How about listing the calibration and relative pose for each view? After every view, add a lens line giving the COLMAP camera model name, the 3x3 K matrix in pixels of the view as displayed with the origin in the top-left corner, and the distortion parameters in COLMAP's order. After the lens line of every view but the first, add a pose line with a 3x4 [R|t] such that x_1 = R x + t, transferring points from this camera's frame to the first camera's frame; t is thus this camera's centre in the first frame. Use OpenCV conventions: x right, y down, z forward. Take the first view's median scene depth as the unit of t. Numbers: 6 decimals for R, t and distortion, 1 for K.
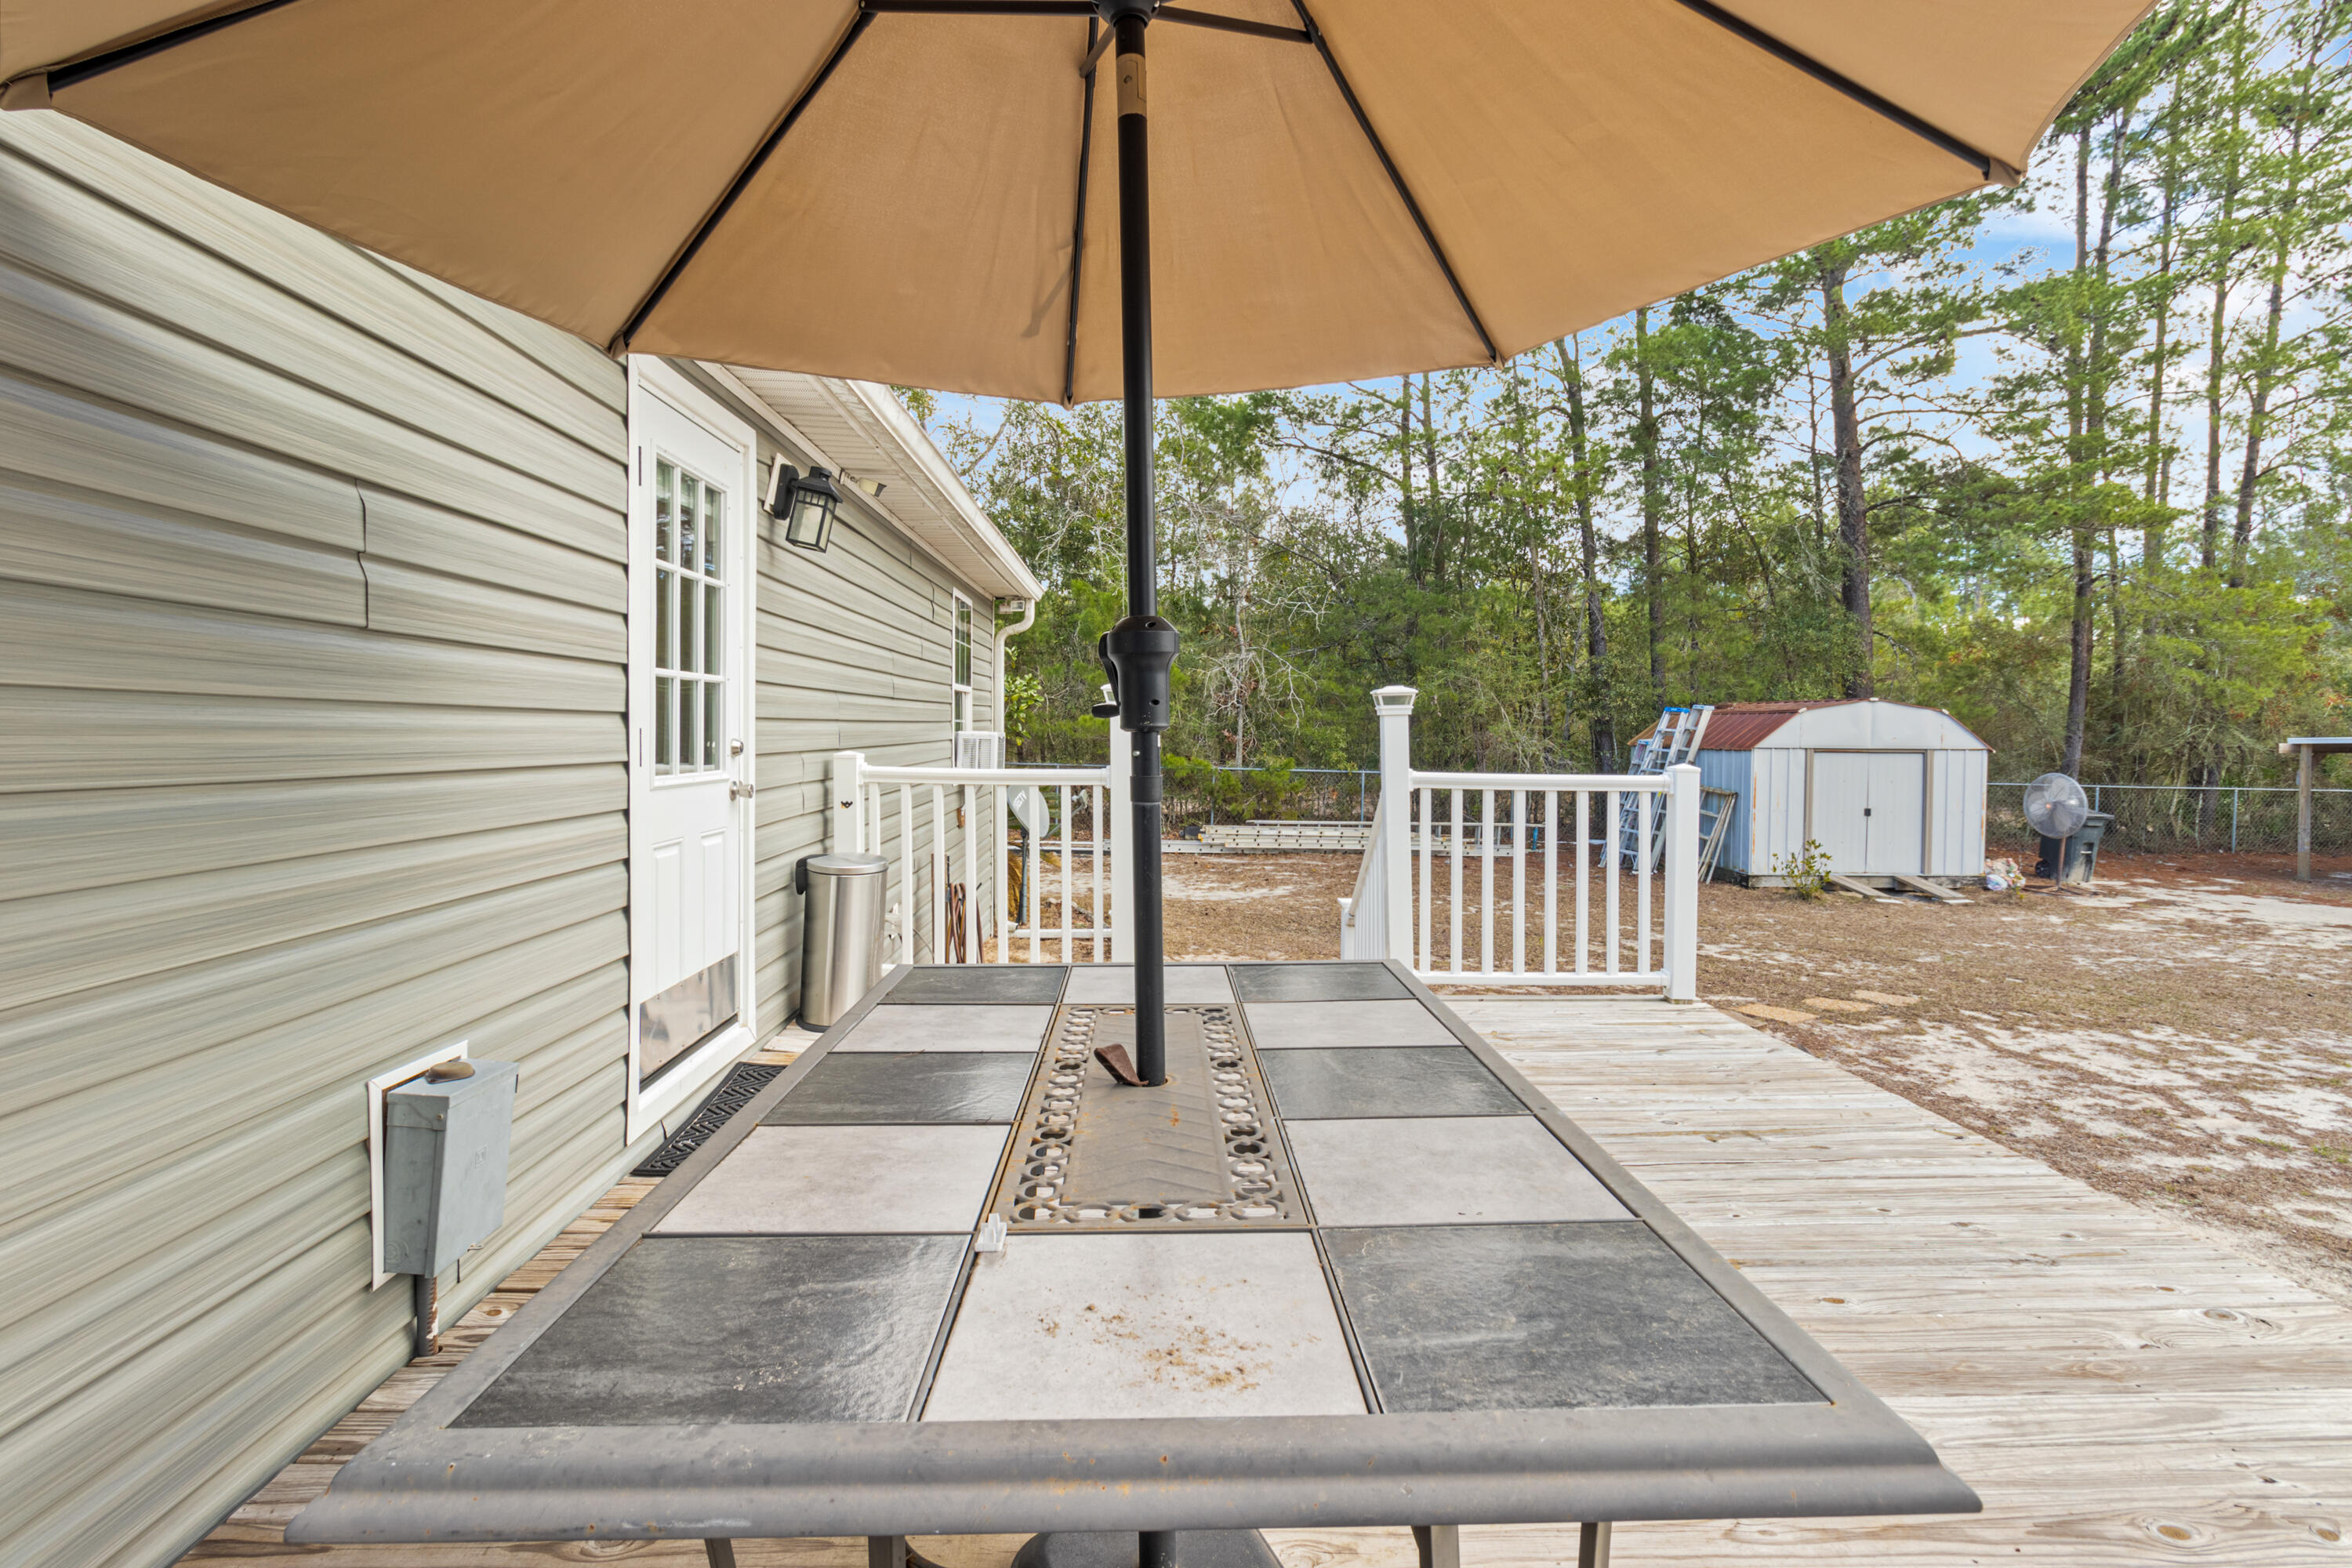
lens RADIAL K [[1187.3, 0, 1171.3], [0, 1187.3, 766.6], [0, 0, 1]] dist [-0.000182, -0.000104]
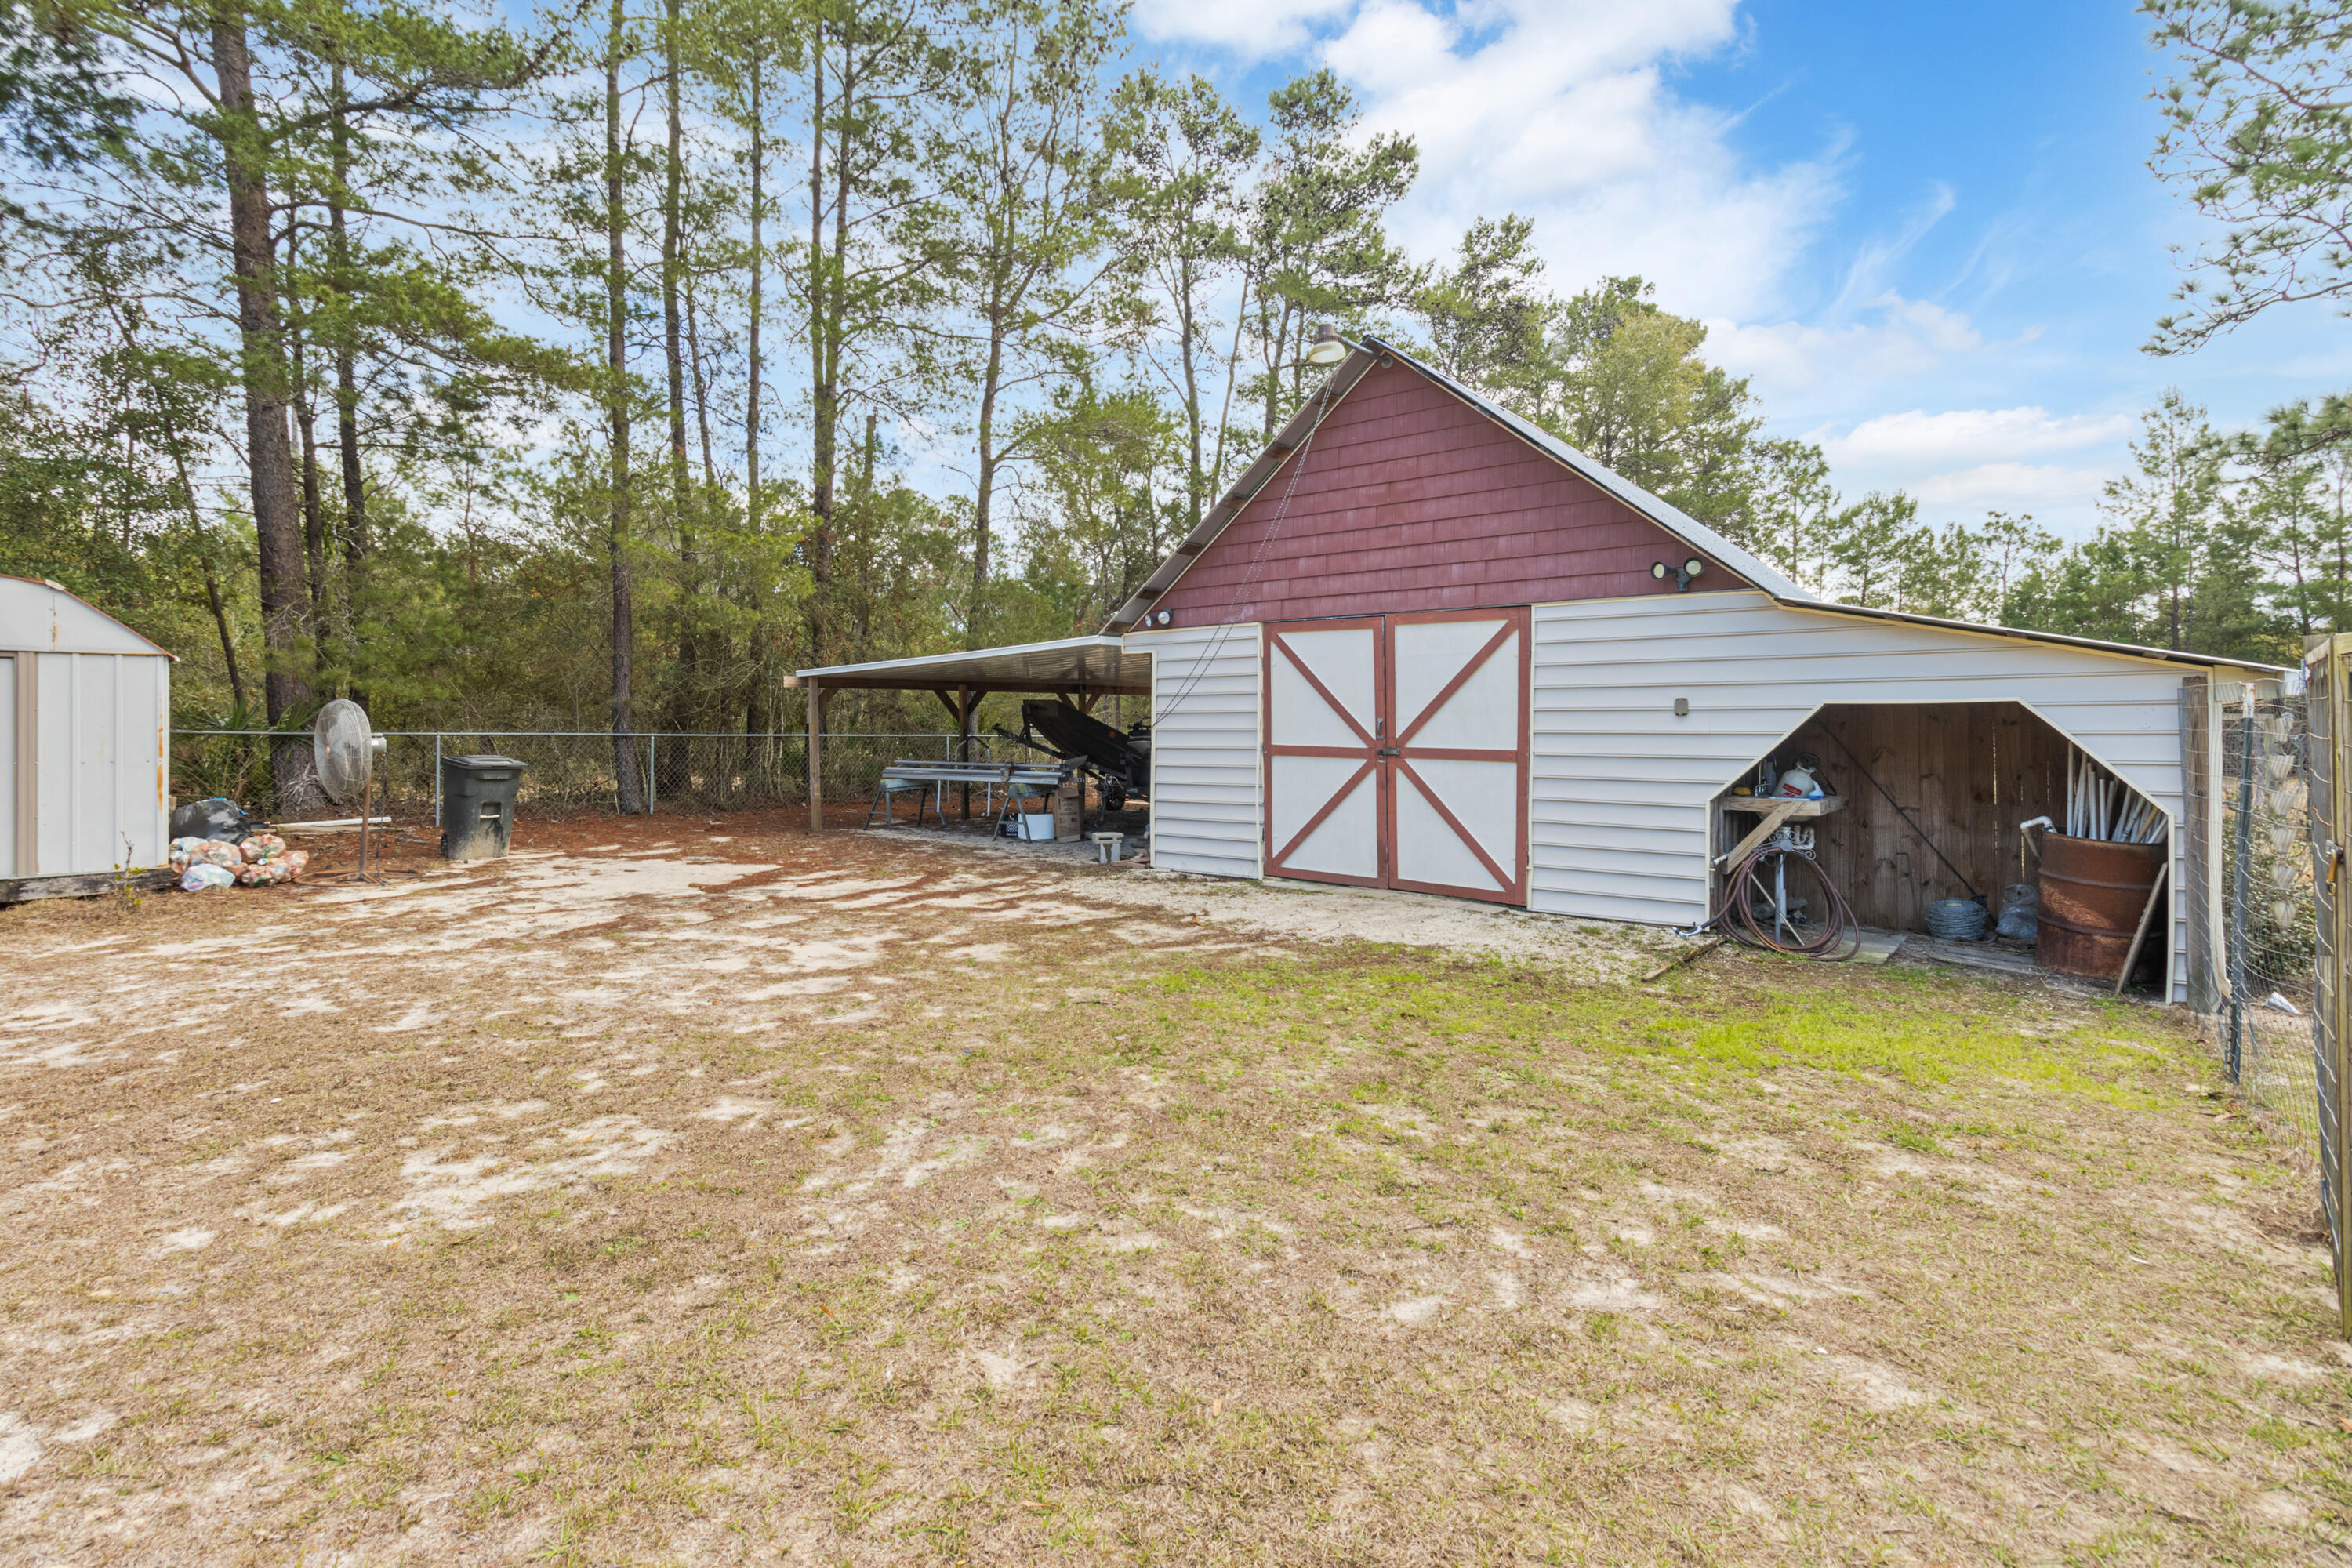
lens RADIAL K [[1128.8, 0, 1169.8], [0, 1128.8, 731.2], [0, 0, 1]] dist [-0.001471, 0.000287]
pose [[0.724523, -0.017100, 0.689039, 0.597026], [0.034493, 0.999339, -0.011468, 0.042493], [-0.688387, 0.032076, 0.724634, 0.217266]]
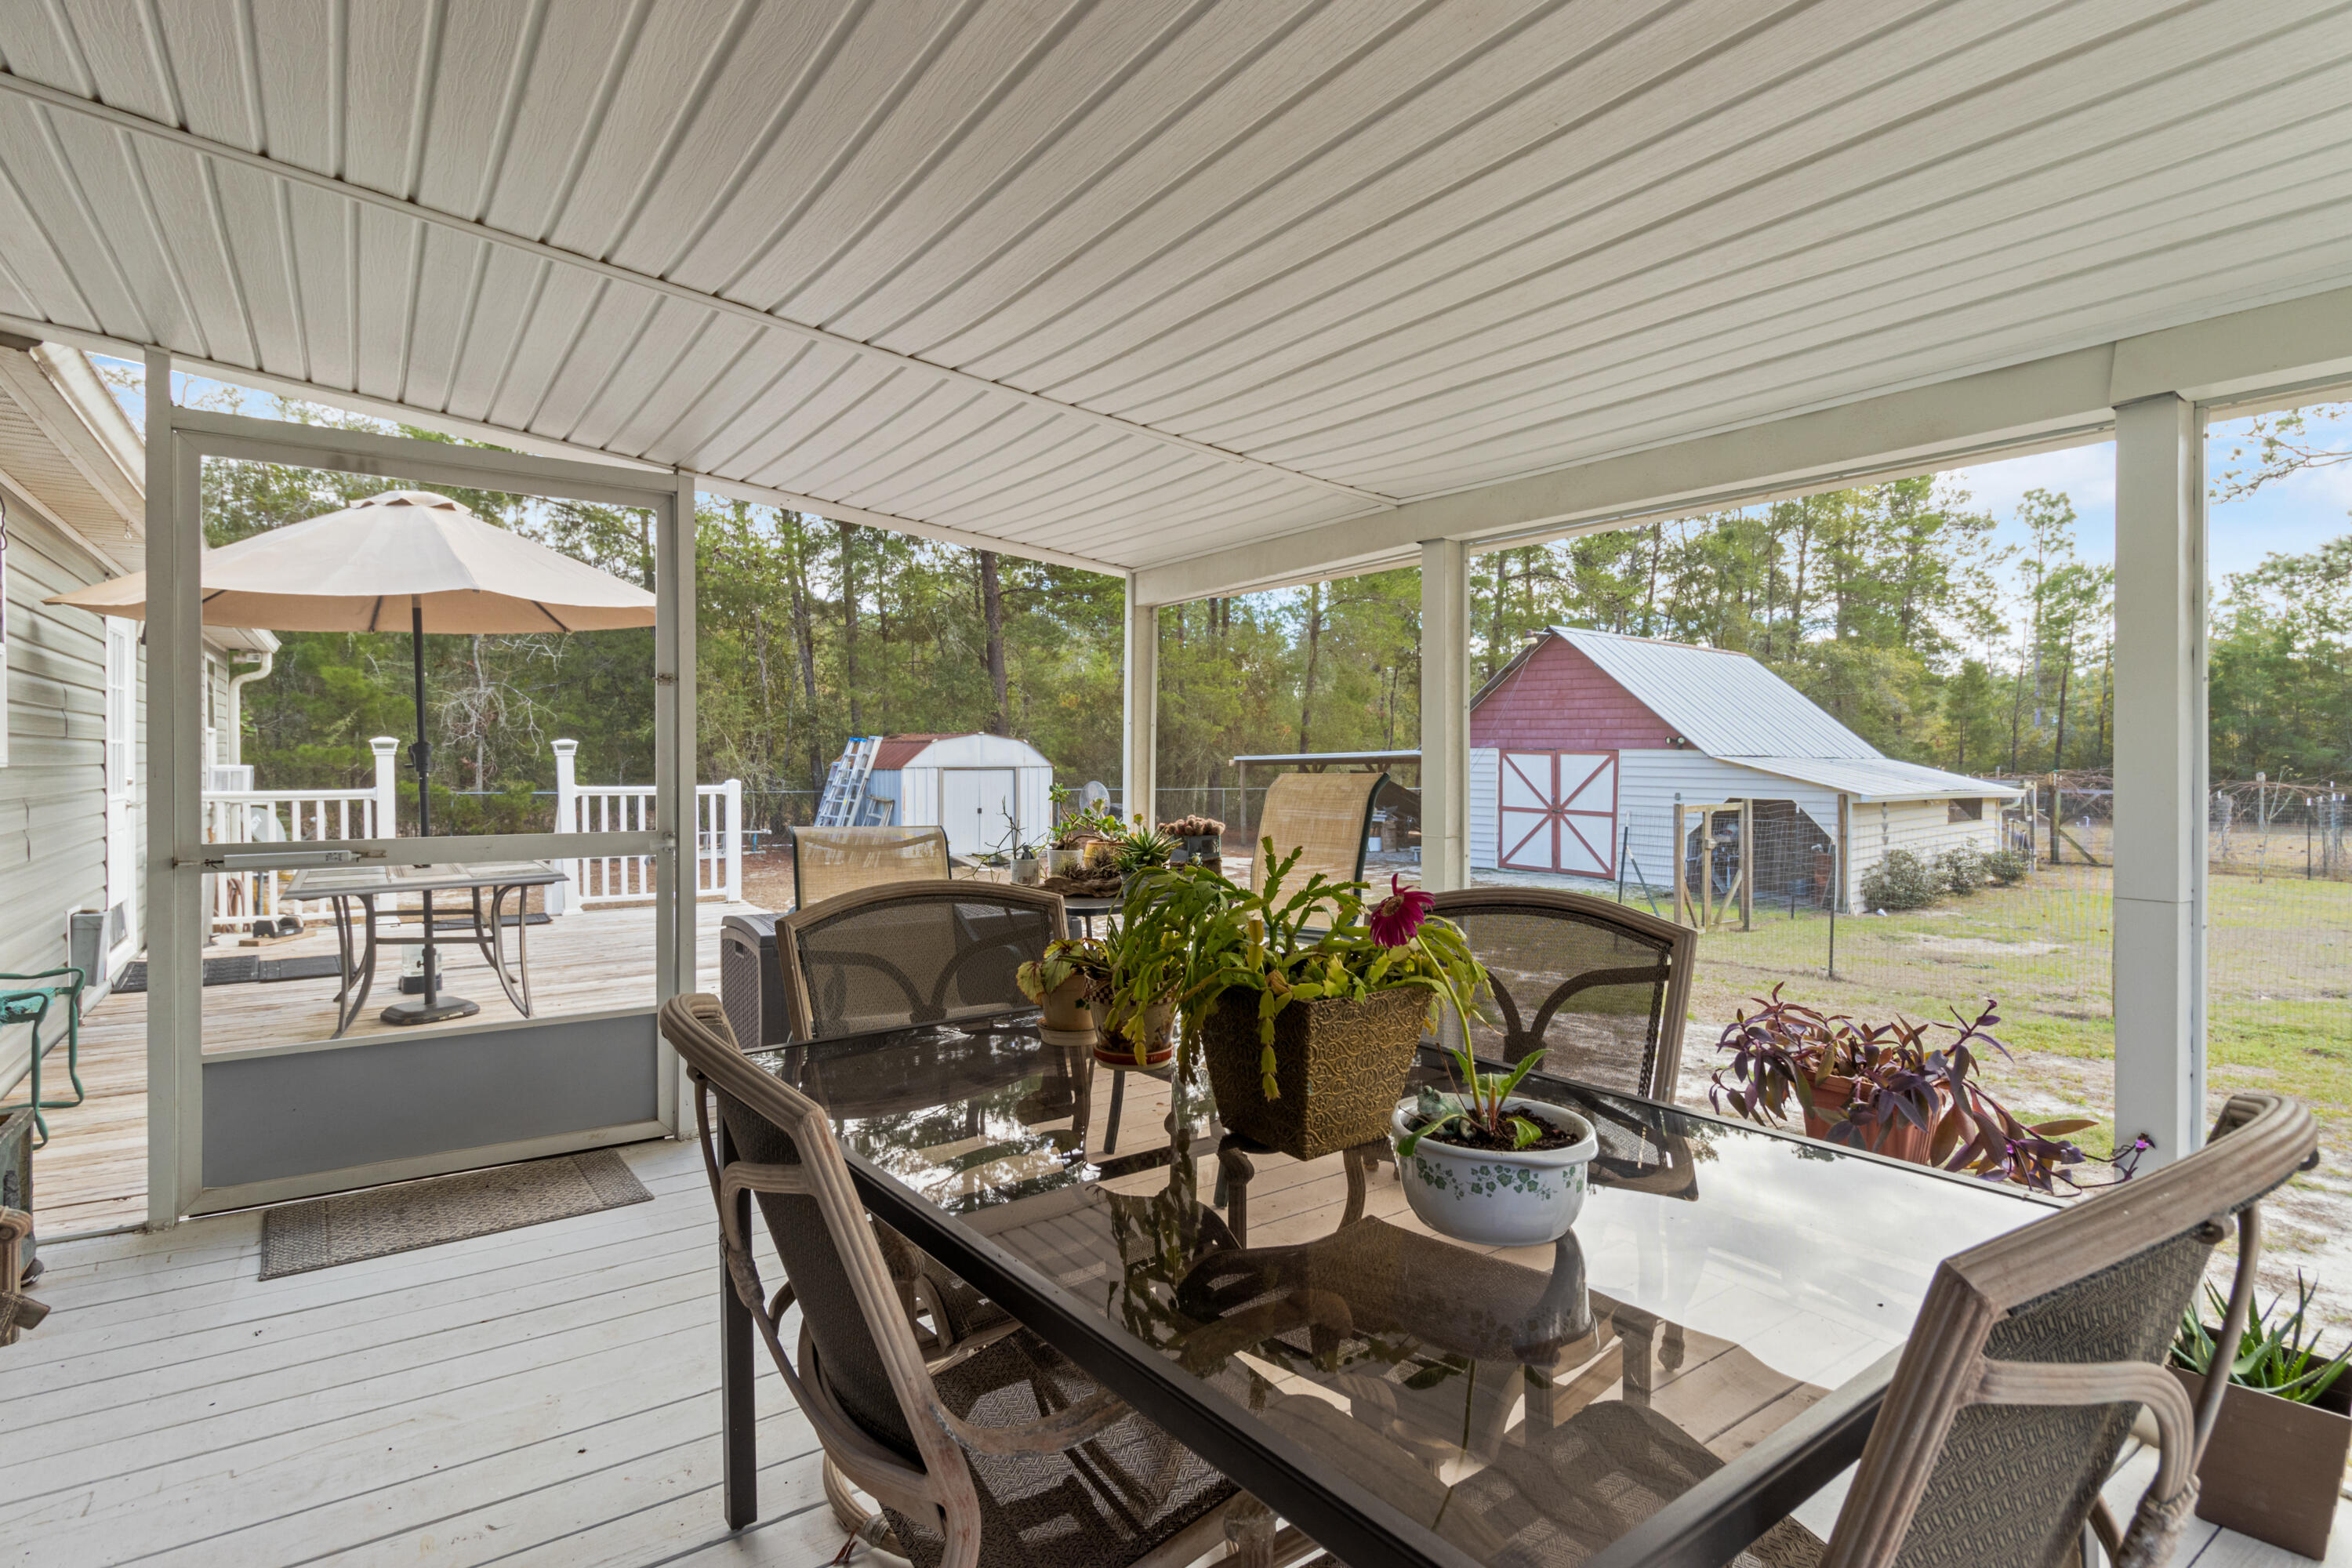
lens RADIAL K [[1187.3, 0, 1171.3], [0, 1187.3, 766.6], [0, 0, 1]] dist [-0.000182, -0.000104]
pose [[0.836756, -0.014547, 0.547383, -0.009092], [0.023910, 0.999664, -0.009984, 0.004146], [-0.547054, 0.021442, 0.836823, -0.313972]]
